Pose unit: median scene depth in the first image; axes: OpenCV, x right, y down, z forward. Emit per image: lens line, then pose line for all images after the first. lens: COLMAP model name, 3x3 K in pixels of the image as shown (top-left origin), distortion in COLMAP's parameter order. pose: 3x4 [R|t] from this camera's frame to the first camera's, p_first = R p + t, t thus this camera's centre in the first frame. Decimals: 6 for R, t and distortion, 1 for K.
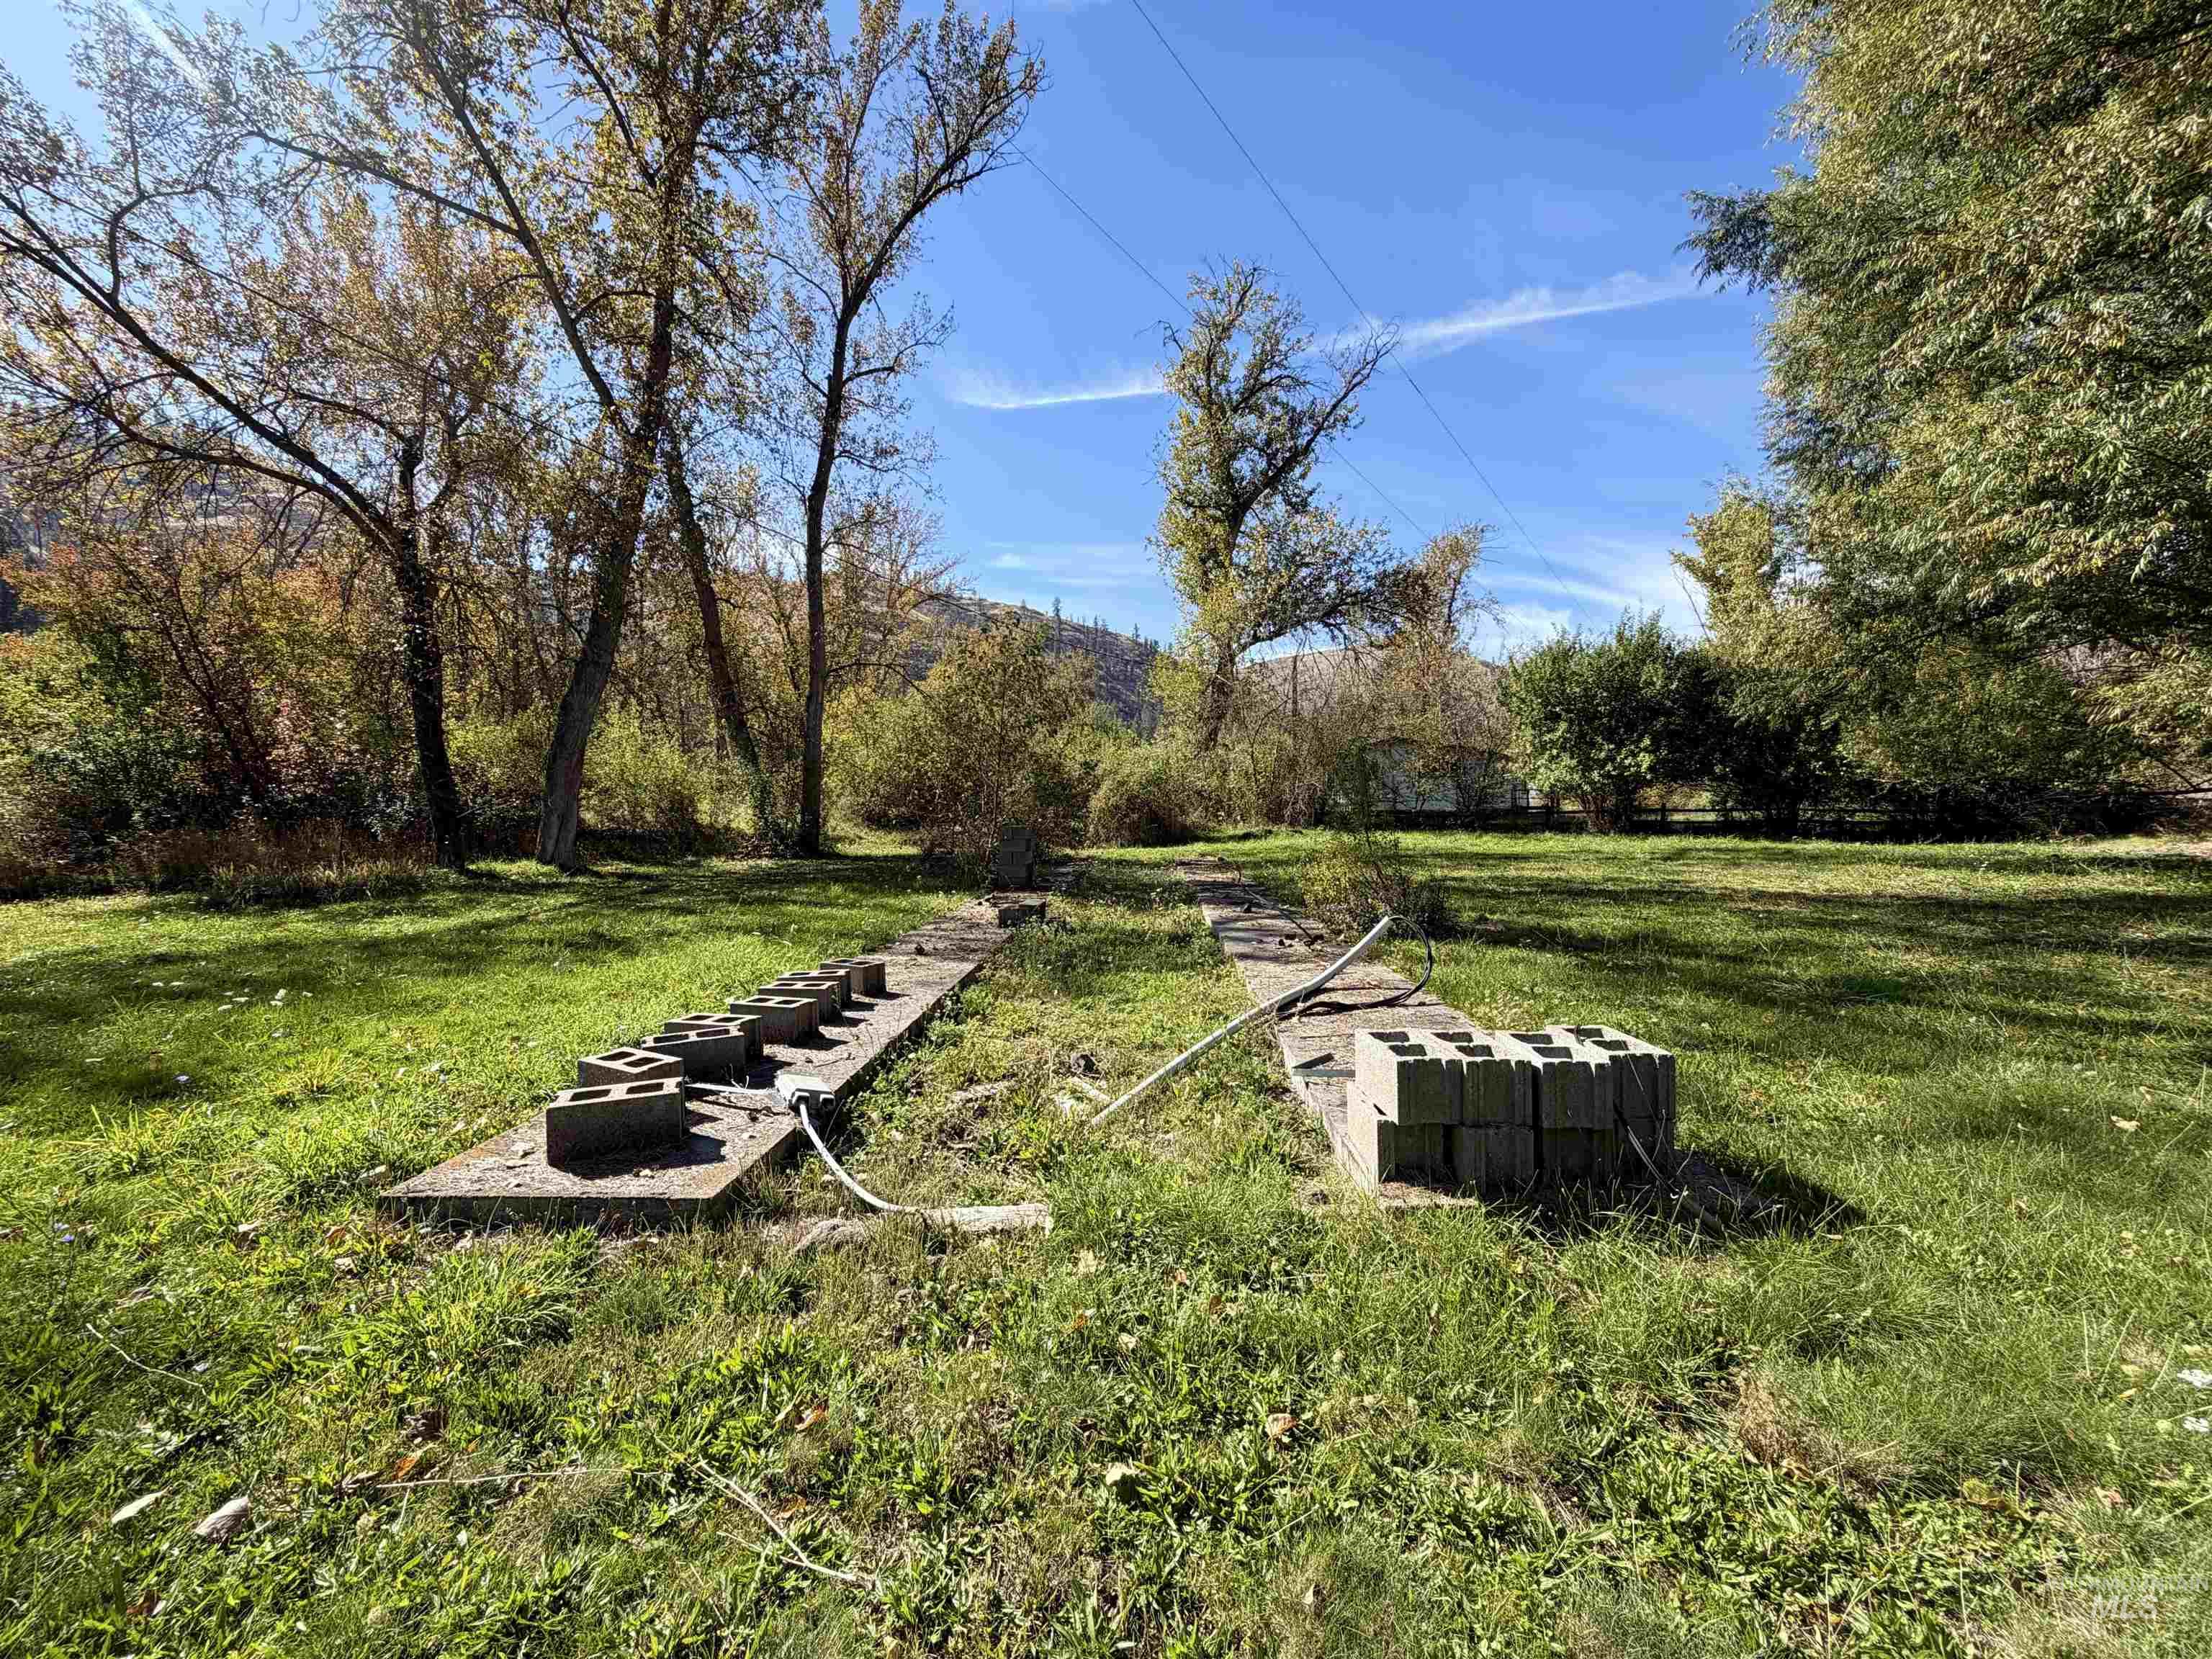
lens RADIAL K [[882.7, 0, 1102.2], [0, 882.7, 823.1], [0, 0, 1]] dist [0.000055, -0.000461]
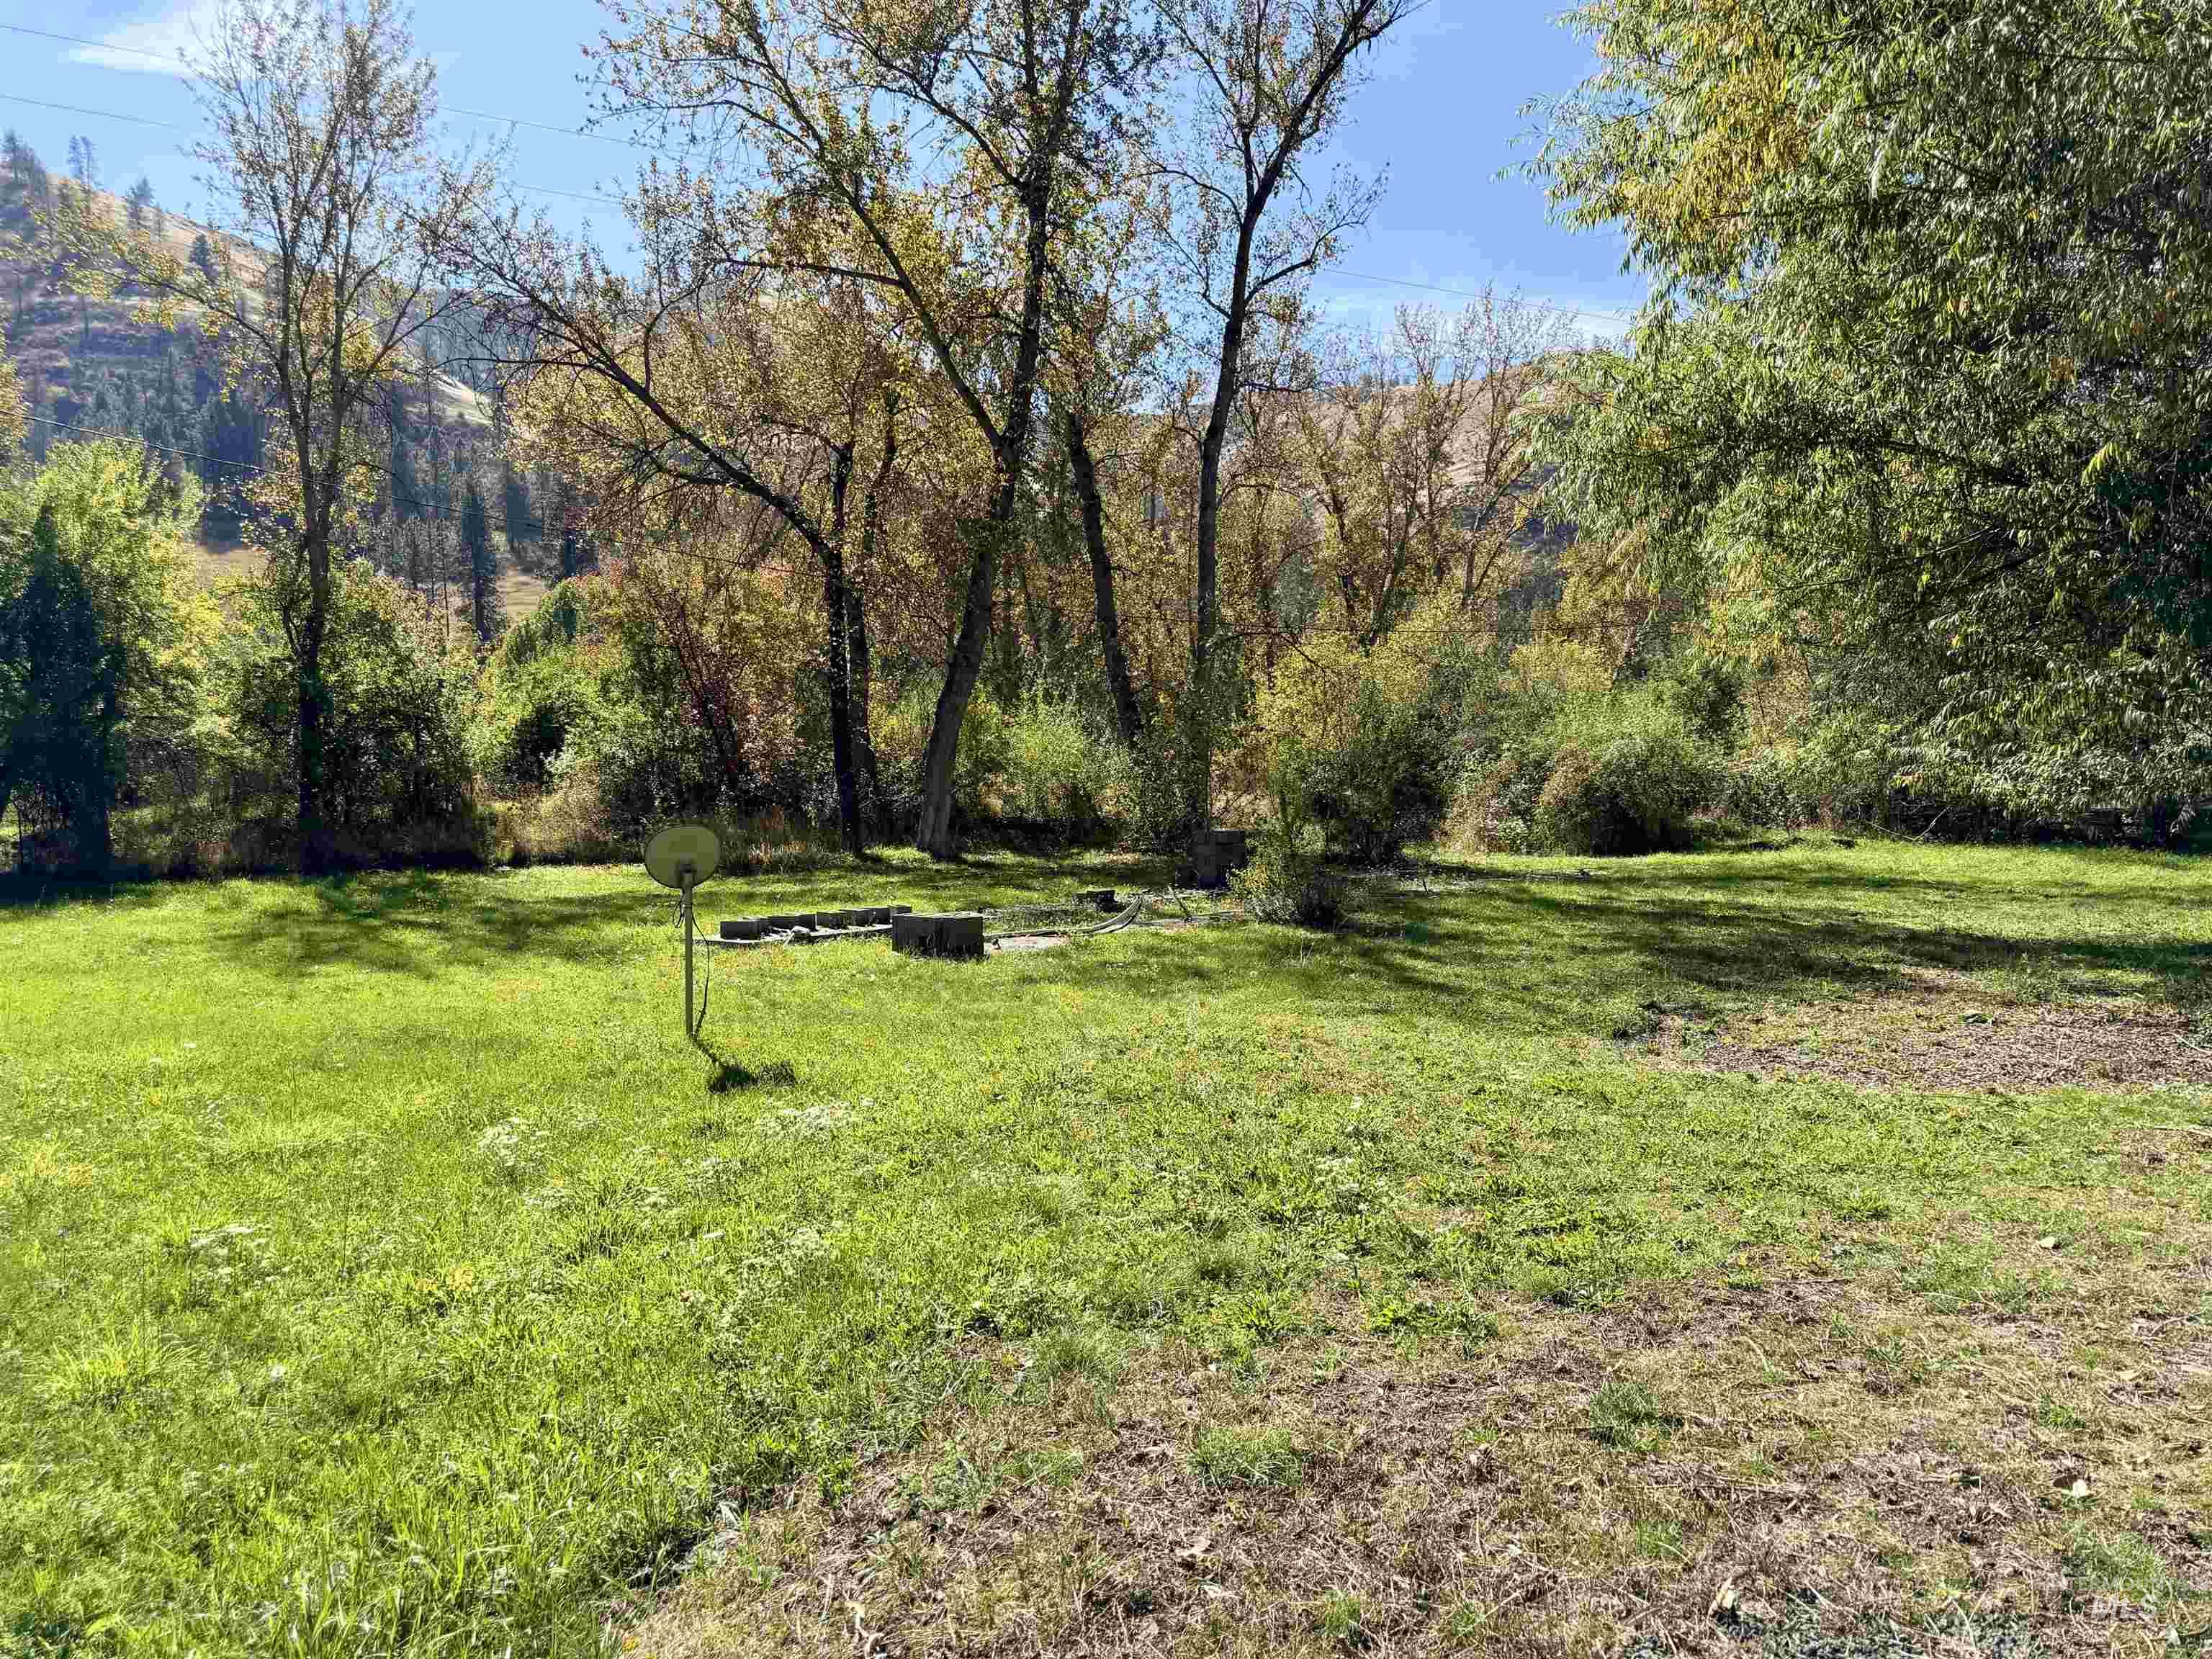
lens RADIAL K [[1541.7, 0, 1106.0], [0, 1541.7, 829.5], [0, 0, 1]] dist [0.046267, 0.000139]
pose [[0.840760, 0.028361, -0.540665, 0.415579], [-0.018105, 0.999541, 0.024278, -0.021048], [0.541105, -0.010623, 0.840888, -0.334138]]
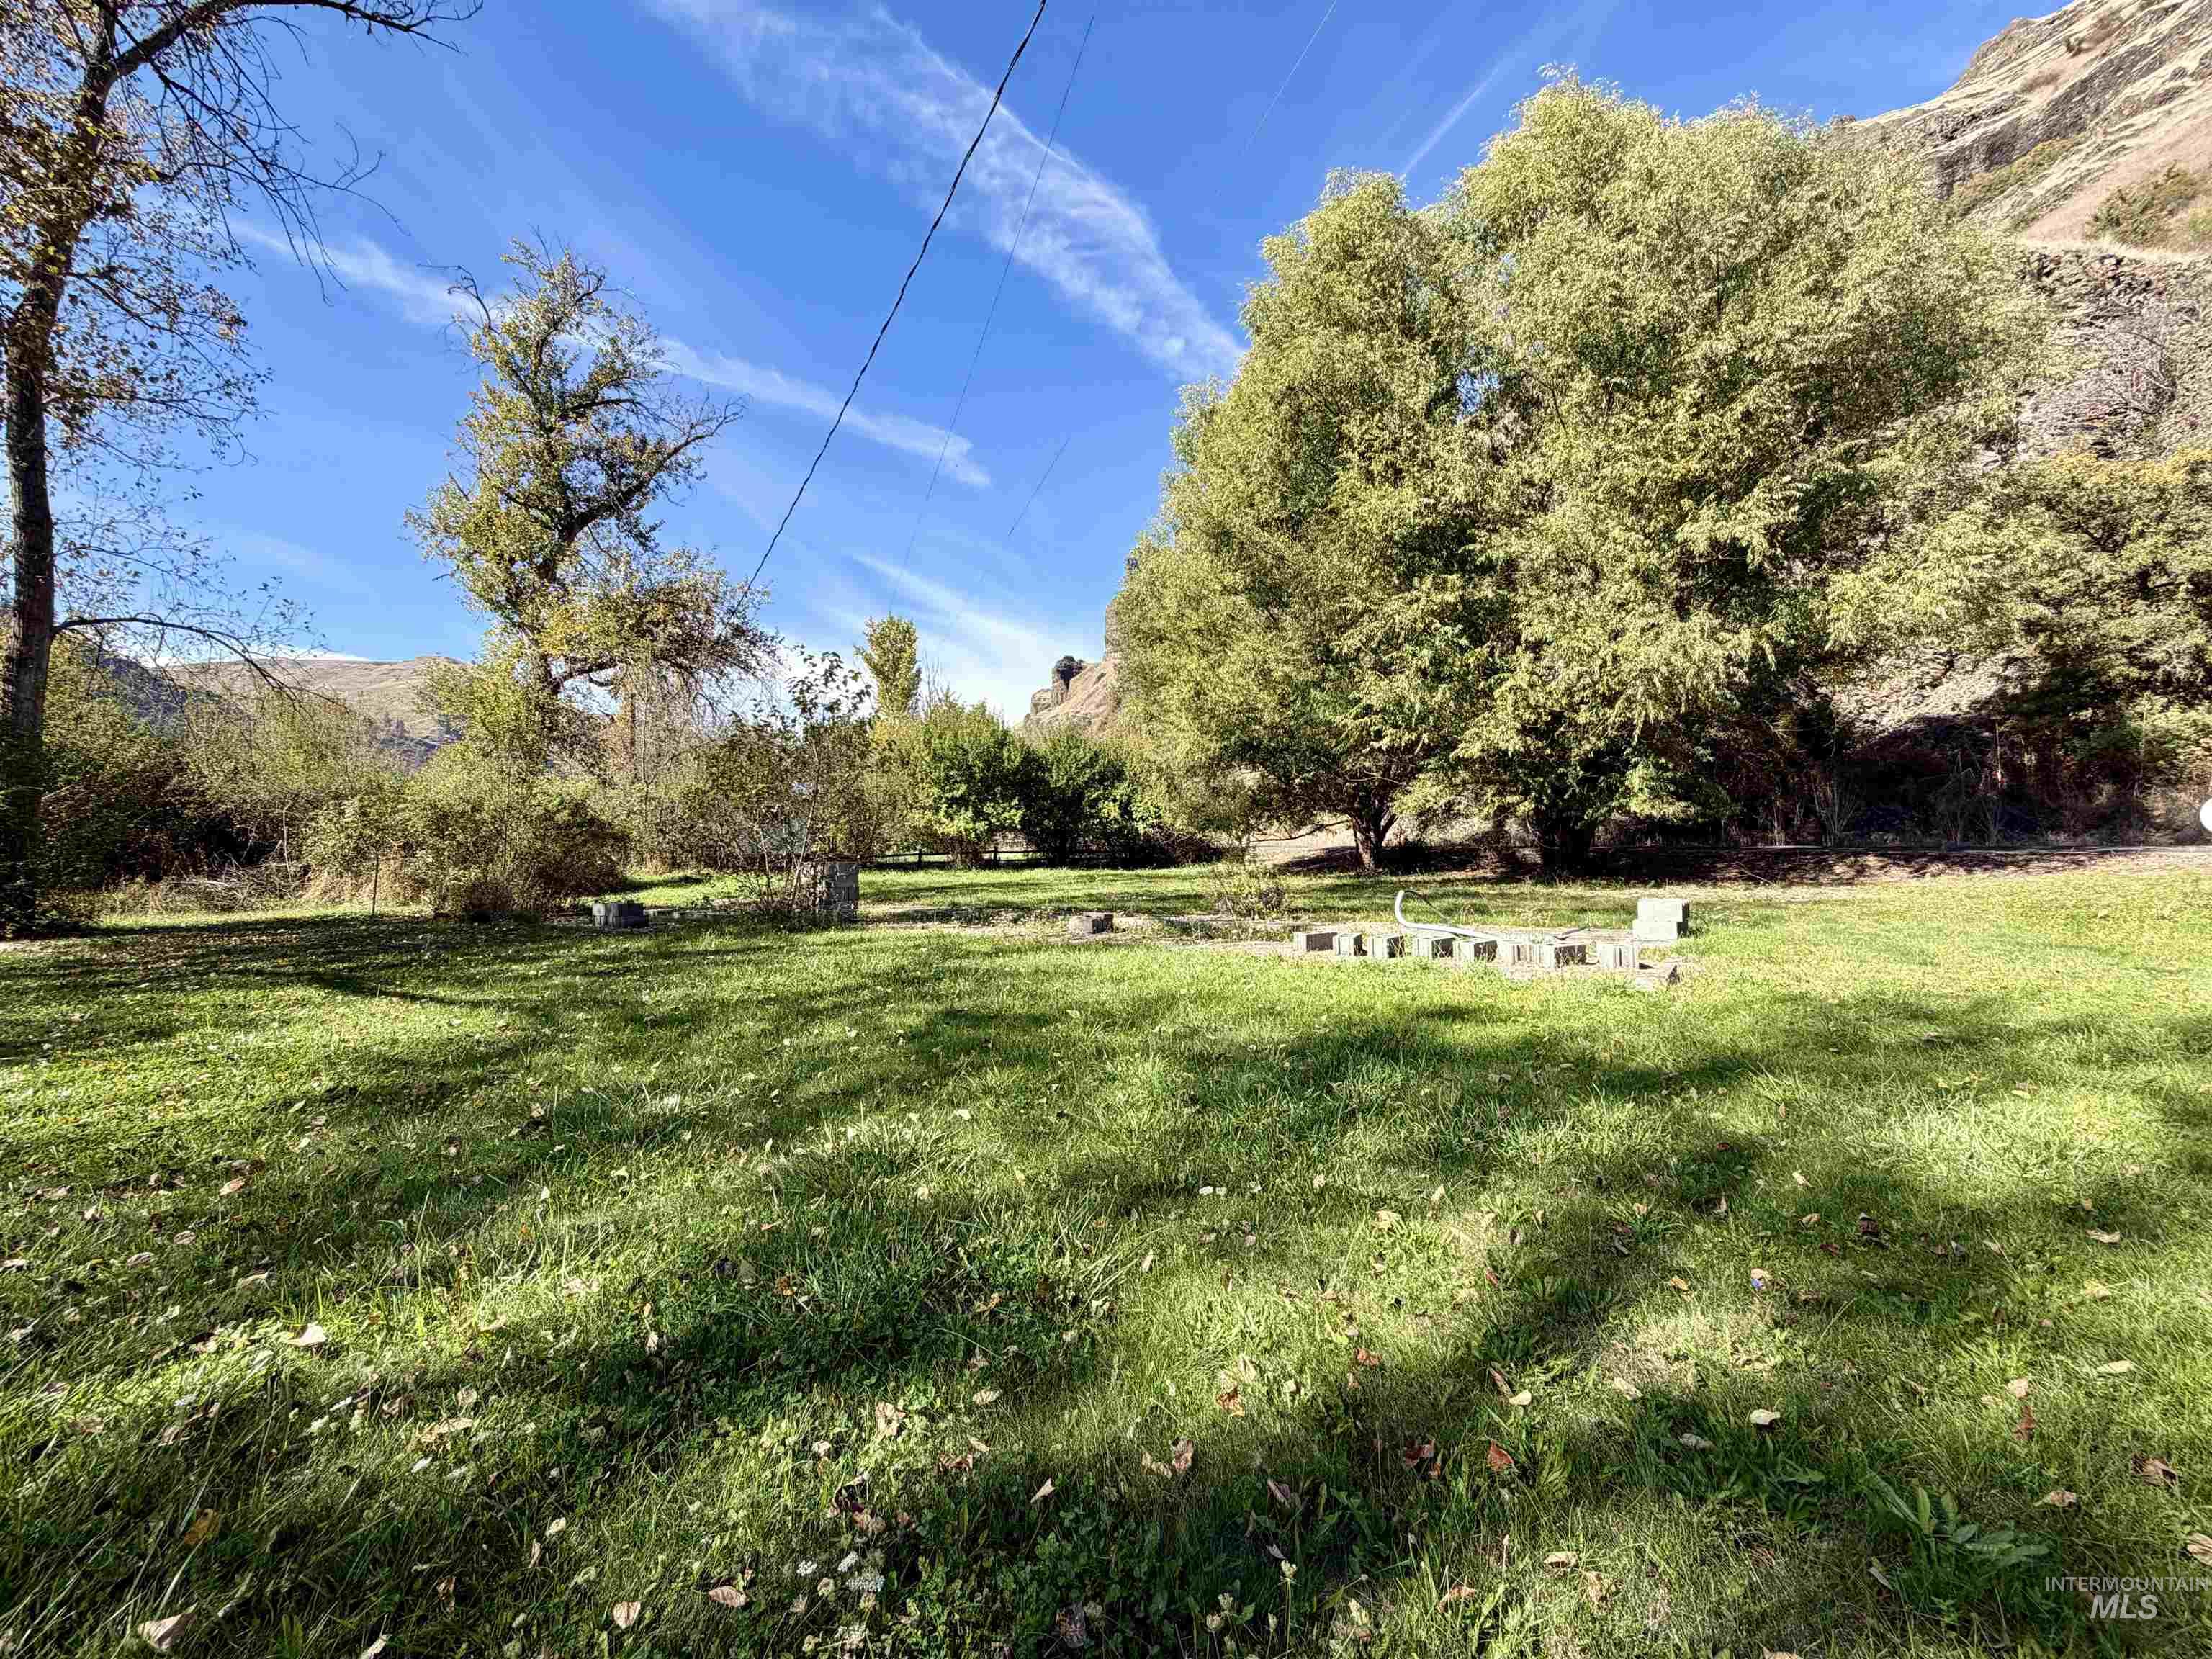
lens RADIAL K [[884.8, 0, 1098.5], [0, 884.8, 820.9], [0, 0, 1]] dist [0.001094, -0.000526]
pose [[0.577953, 0.025542, 0.815670, -0.422701], [0.026671, 0.998385, -0.050161, 0.011413], [-0.815634, 0.050745, 0.576339, 0.095585]]
